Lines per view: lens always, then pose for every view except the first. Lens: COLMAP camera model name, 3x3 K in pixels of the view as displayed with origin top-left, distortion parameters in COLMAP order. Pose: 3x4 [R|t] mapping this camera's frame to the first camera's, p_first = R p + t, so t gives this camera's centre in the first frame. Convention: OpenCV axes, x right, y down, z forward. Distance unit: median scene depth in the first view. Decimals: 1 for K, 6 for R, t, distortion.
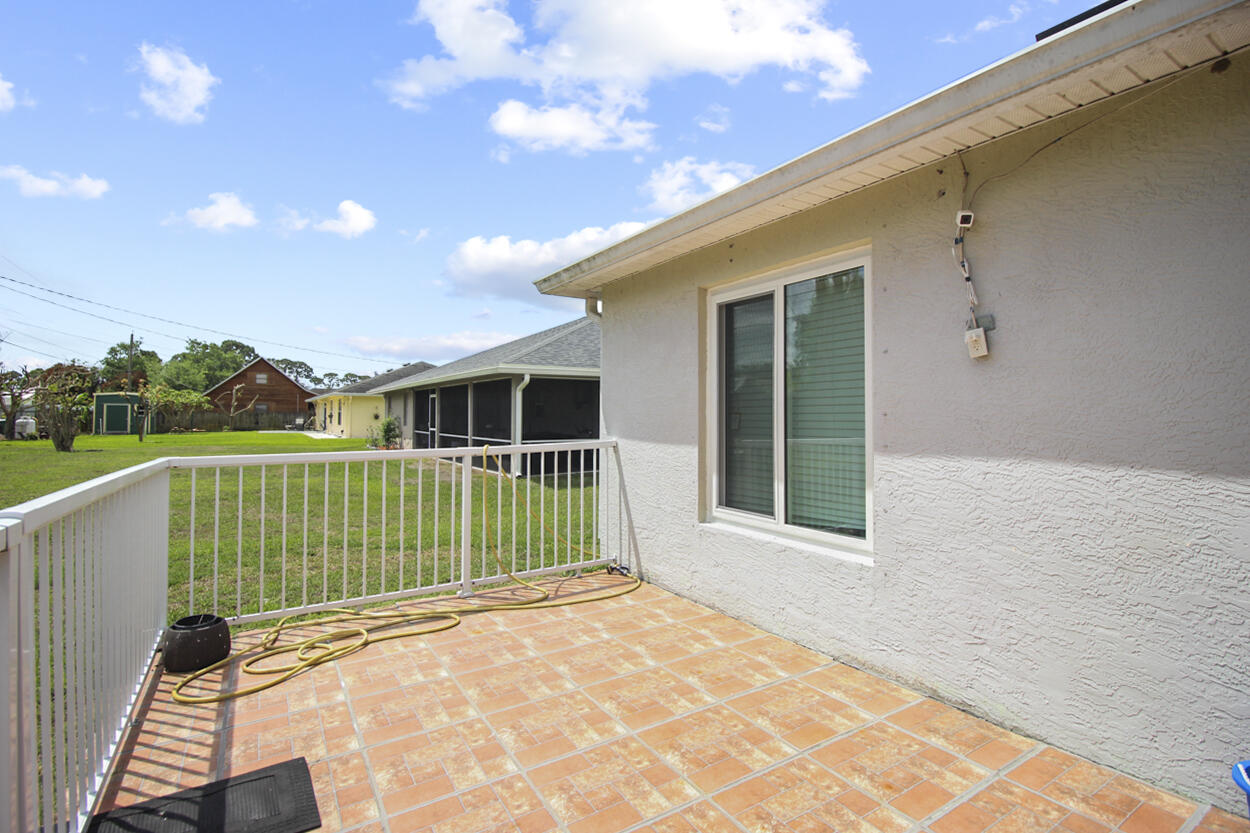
lens RADIAL K [[601.7, 0, 630.4], [0, 601.7, 409.1], [0, 0, 1]] dist [-0.001224, 0.000485]
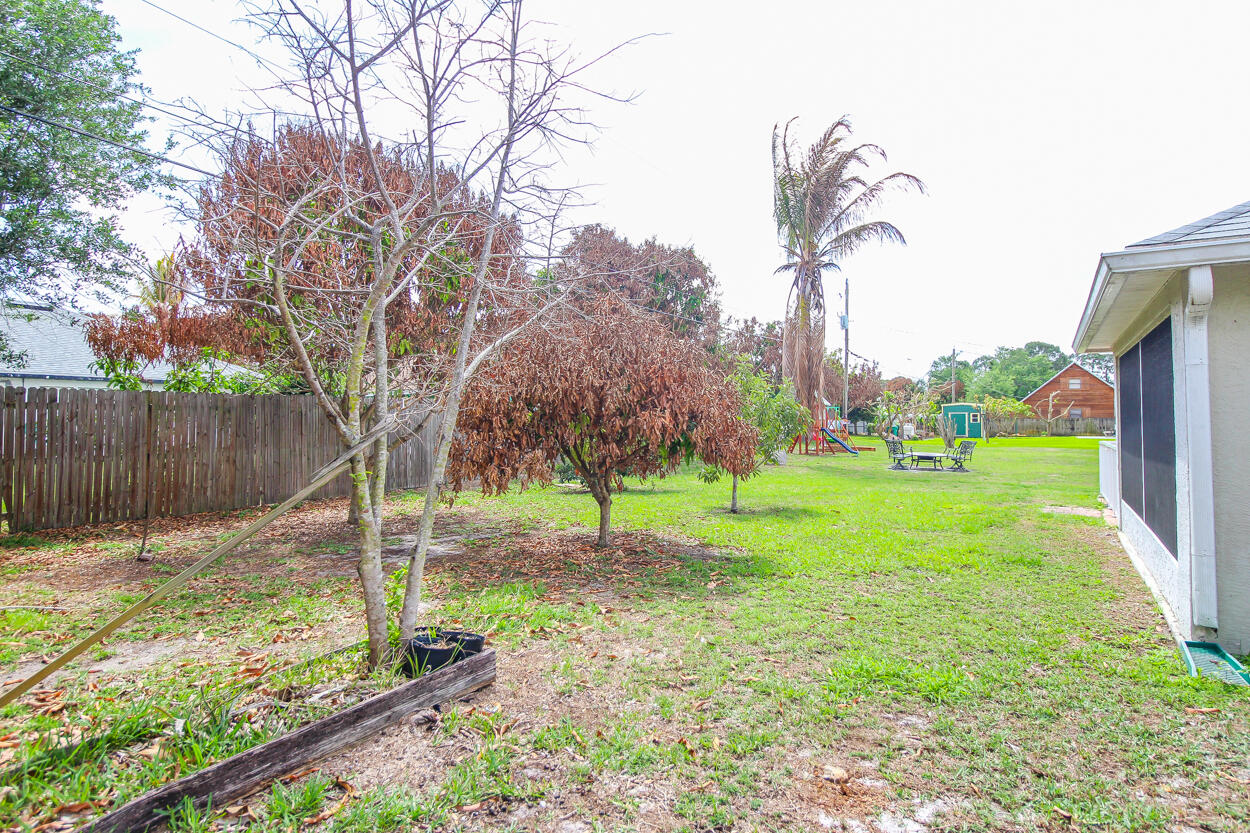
lens RADIAL K [[728.5, 0, 626.1], [0, 728.5, 414.7], [0, 0, 1]] dist [0.002872, -0.002454]
pose [[0.464696, -0.014820, -0.885346, 0.110392], [0.017932, 0.999812, -0.007324, -0.004844], [0.885289, -0.012472, 0.464874, -0.225123]]
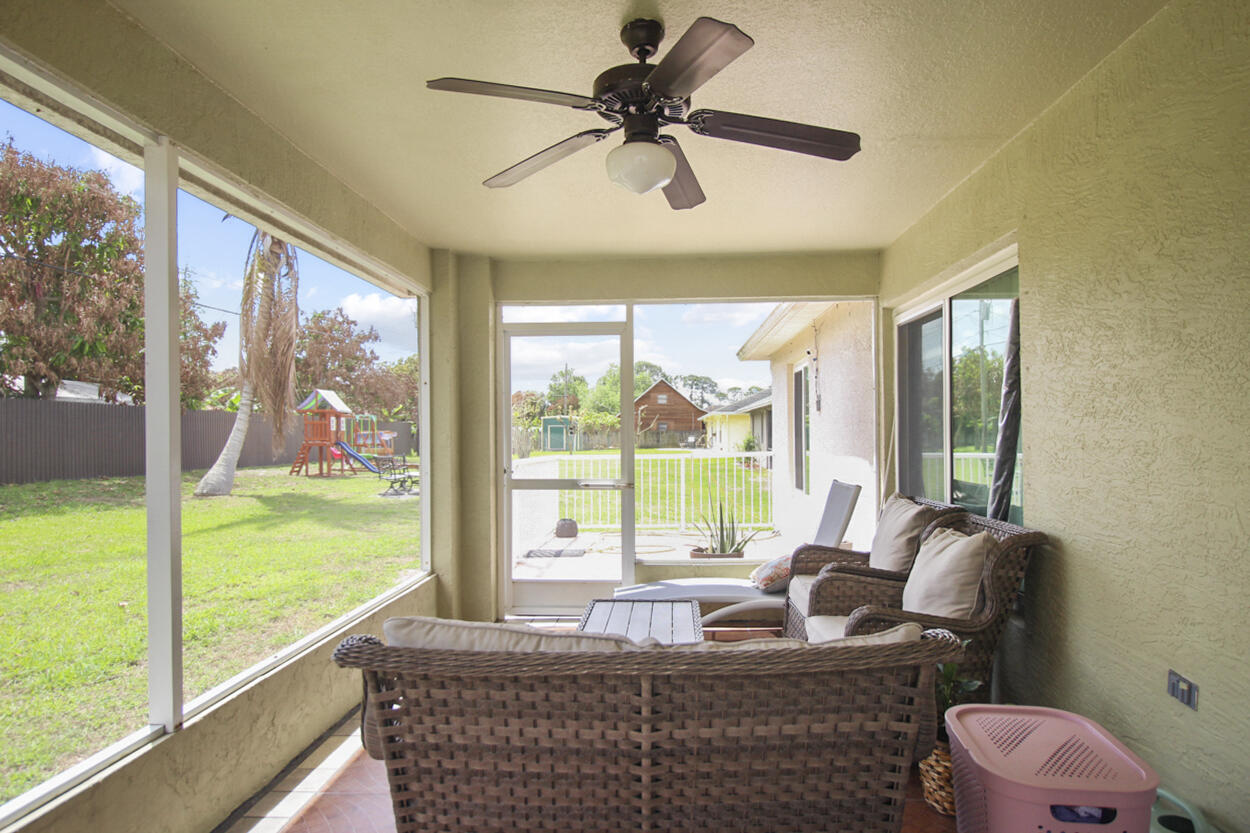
lens RADIAL K [[728.5, 0, 626.0], [0, 728.5, 422.9], [0, 0, 1]] dist [0.002872, -0.002454]
pose [[0.816415, -0.016437, -0.577231, 0.072672], [0.015454, 0.999859, -0.006614, -0.001480], [0.577258, -0.003521, 0.816554, -0.078854]]
